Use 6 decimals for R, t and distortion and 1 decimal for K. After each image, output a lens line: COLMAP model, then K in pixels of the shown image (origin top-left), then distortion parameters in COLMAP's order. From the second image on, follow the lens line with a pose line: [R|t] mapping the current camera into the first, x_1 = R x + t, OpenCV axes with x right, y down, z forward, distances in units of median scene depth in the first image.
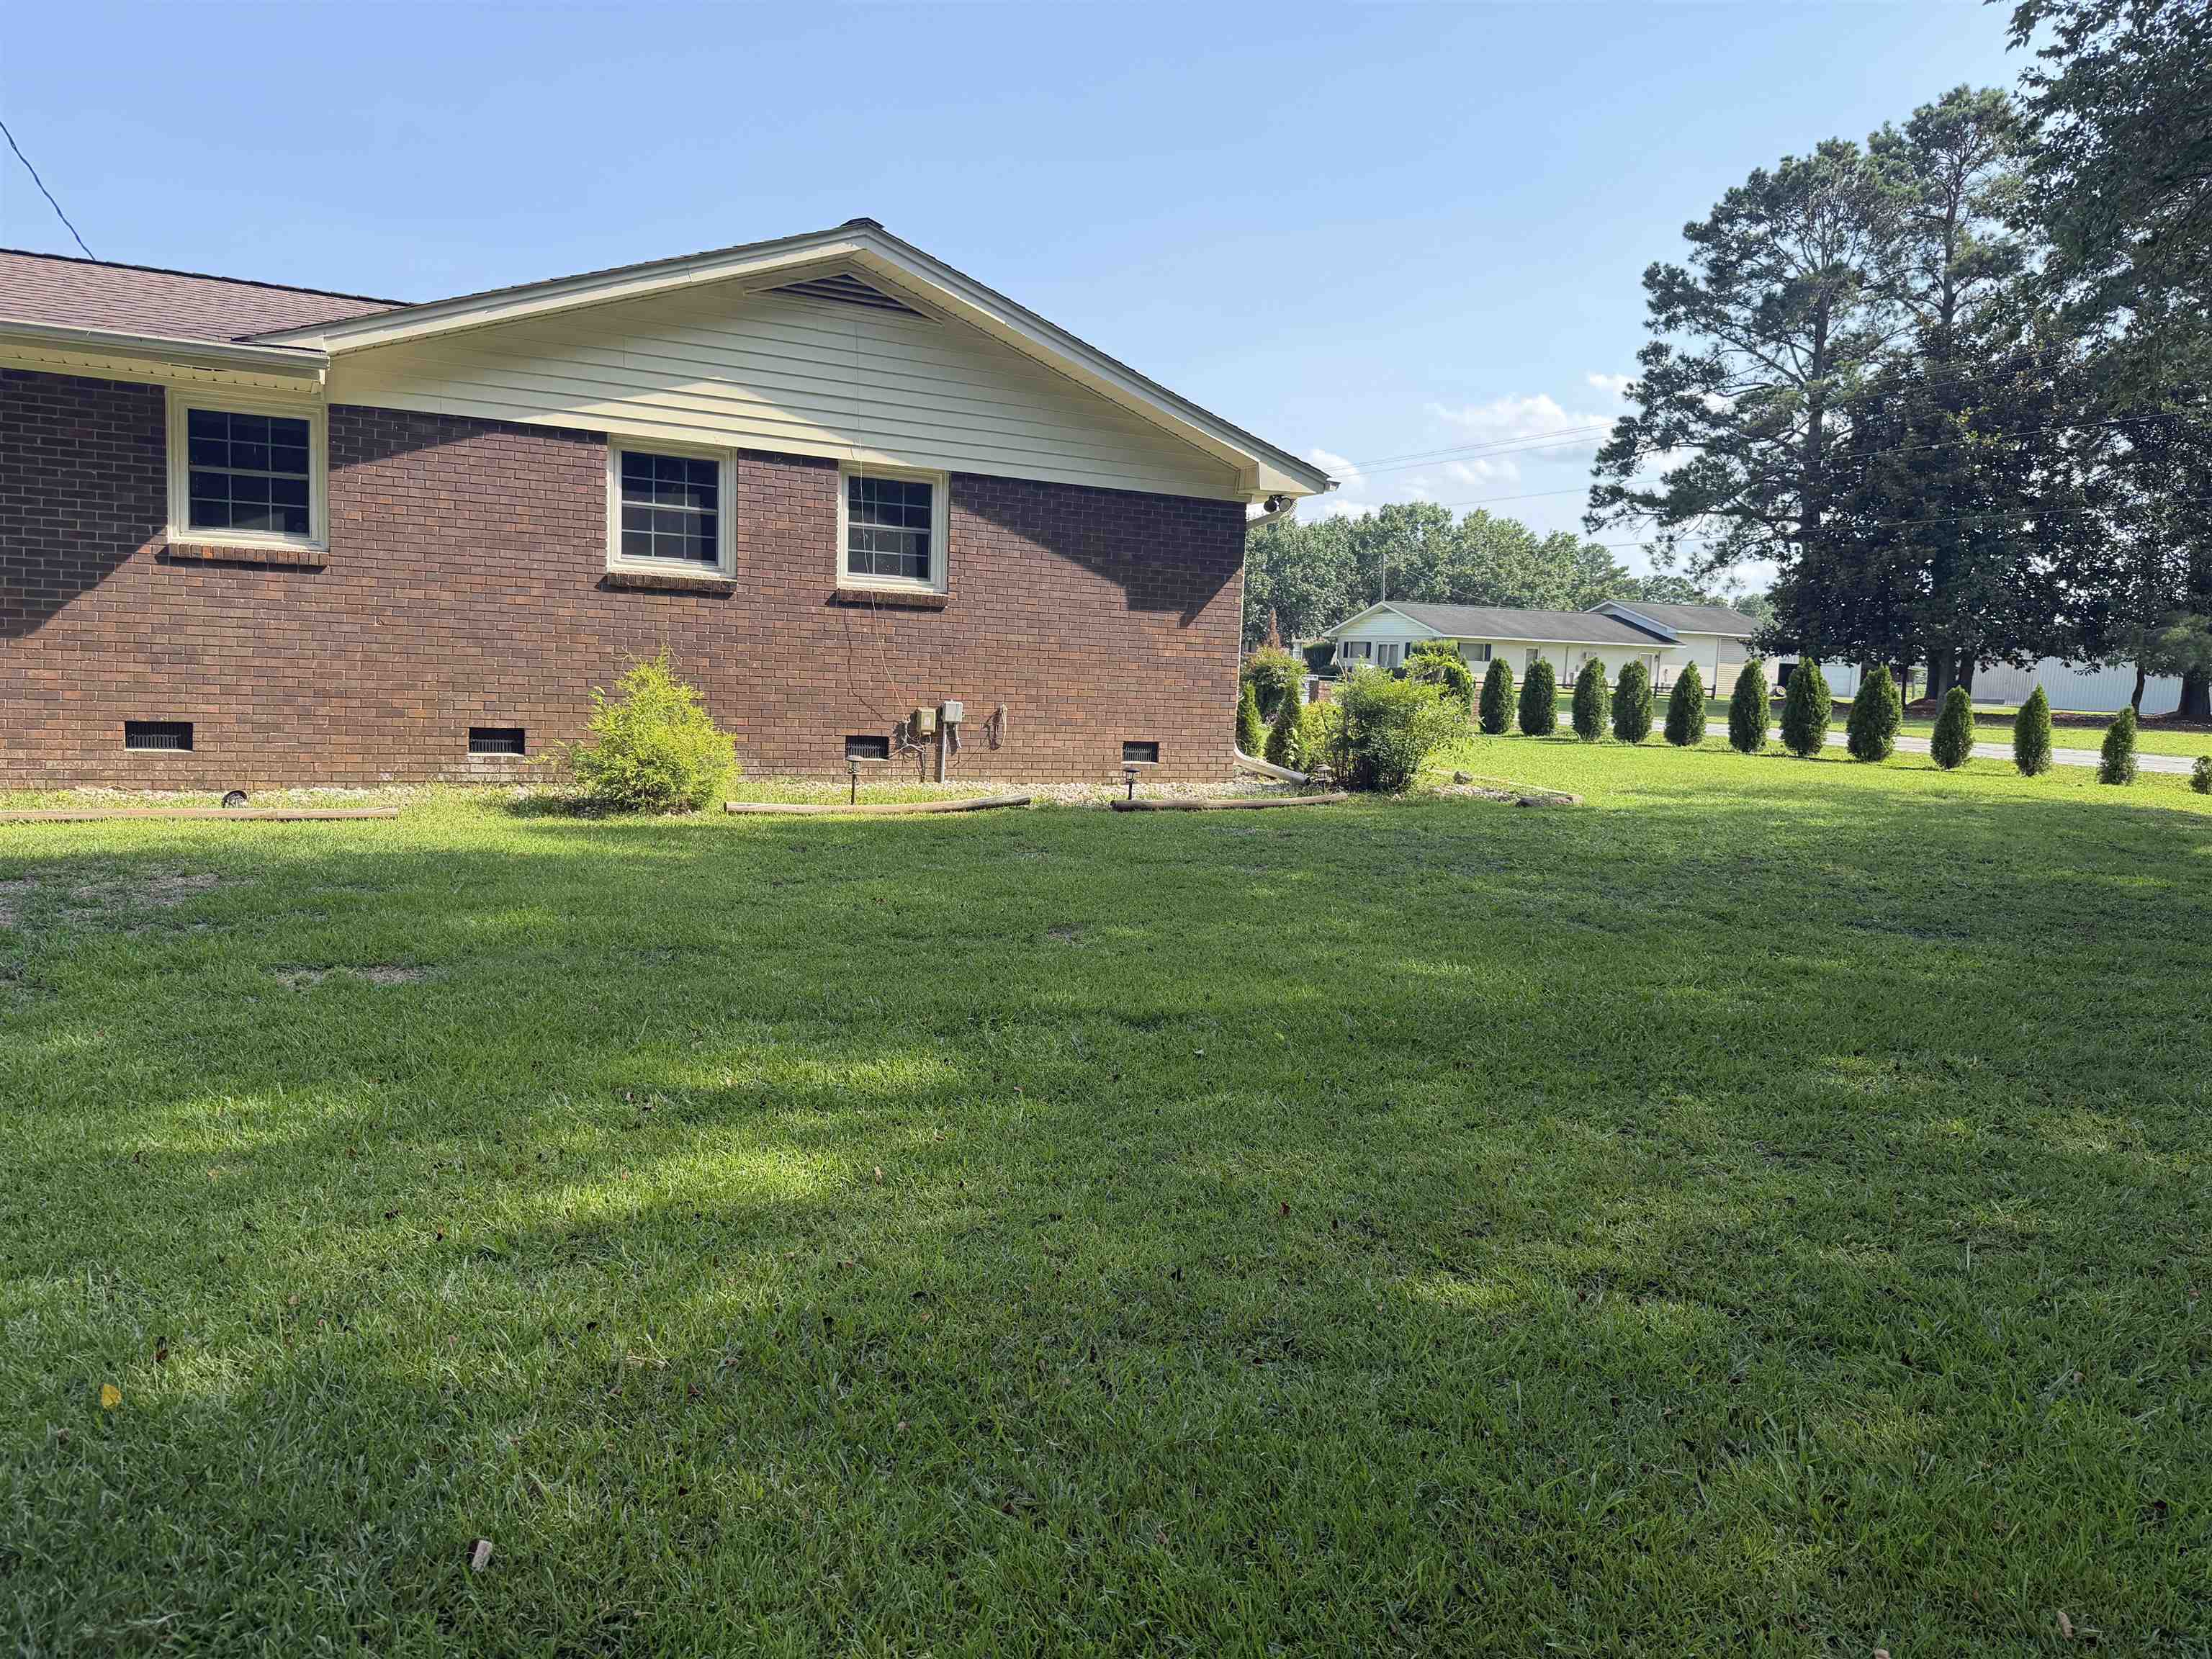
lens RADIAL K [[1576.5, 0, 1096.8], [0, 1576.5, 824.0], [0, 0, 1]] dist [0.045659, -0.009192]
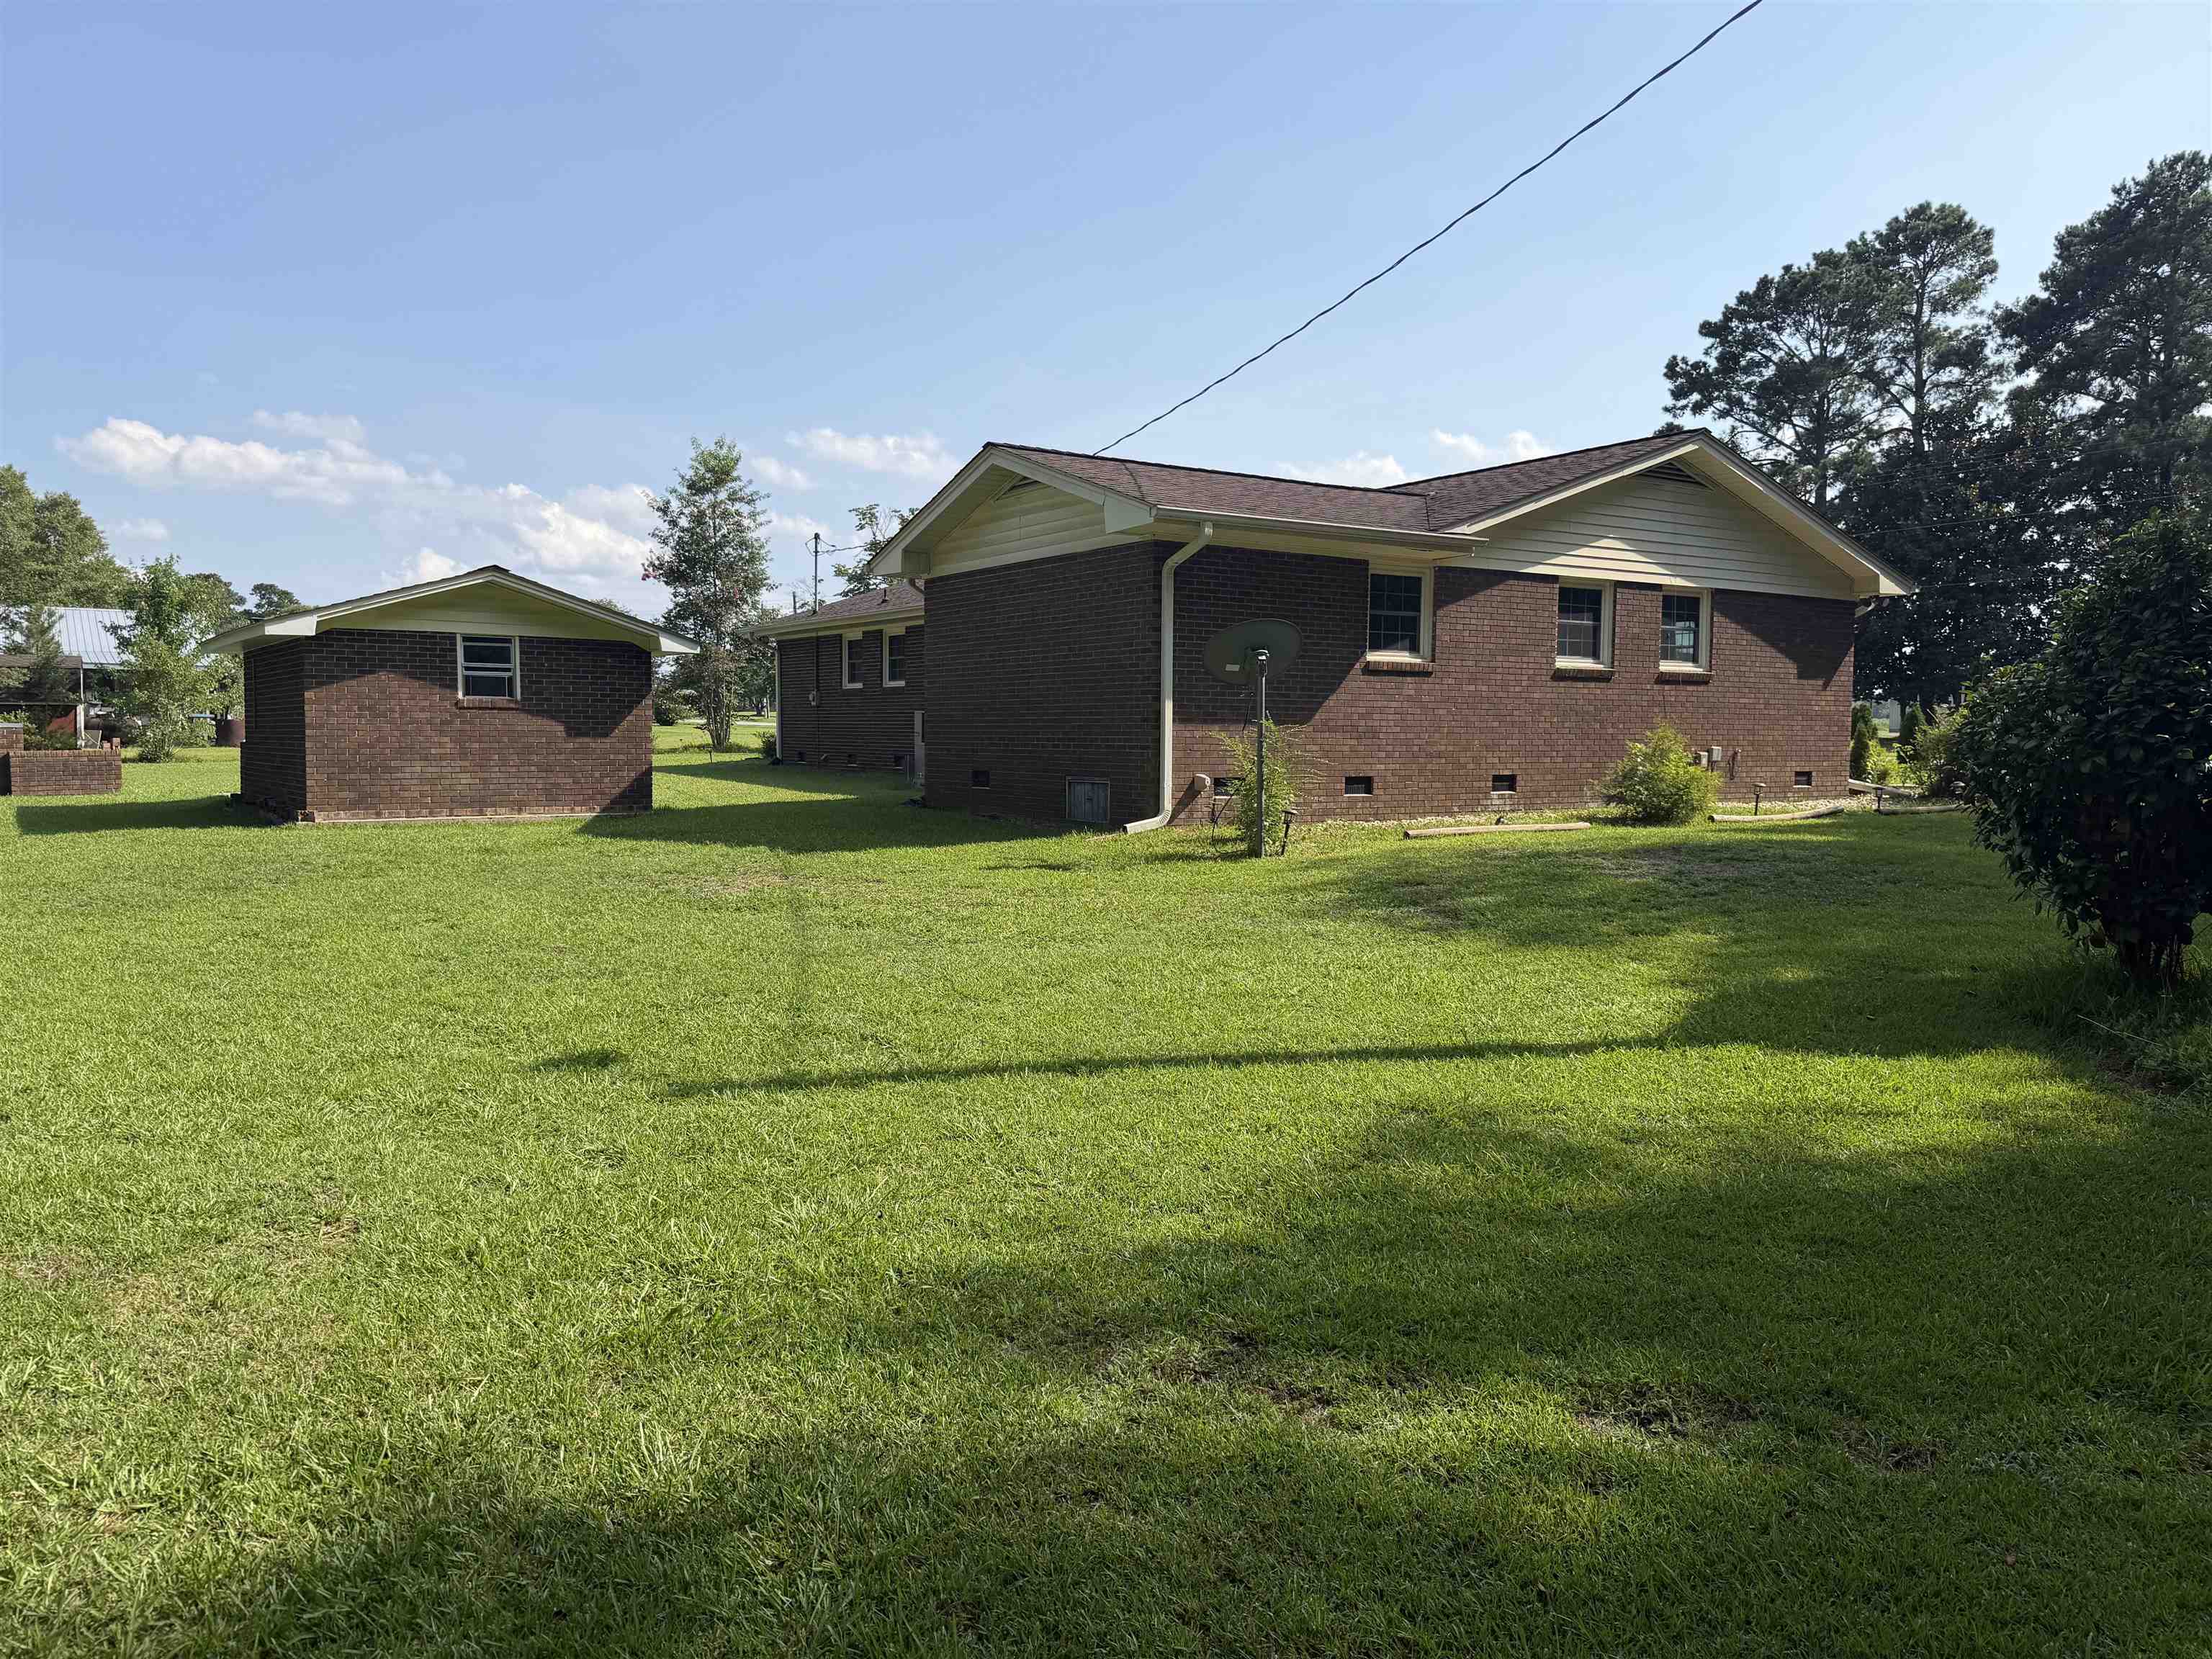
lens RADIAL K [[1576.5, 0, 1120.1], [0, 1576.5, 838.5], [0, 0, 1]] dist [0.045659, -0.009192]
pose [[0.994906, -0.041833, 0.091717, -0.761031], [0.044494, 0.998640, -0.027158, 0.021000], [-0.090456, 0.031100, 0.995415, -0.388419]]
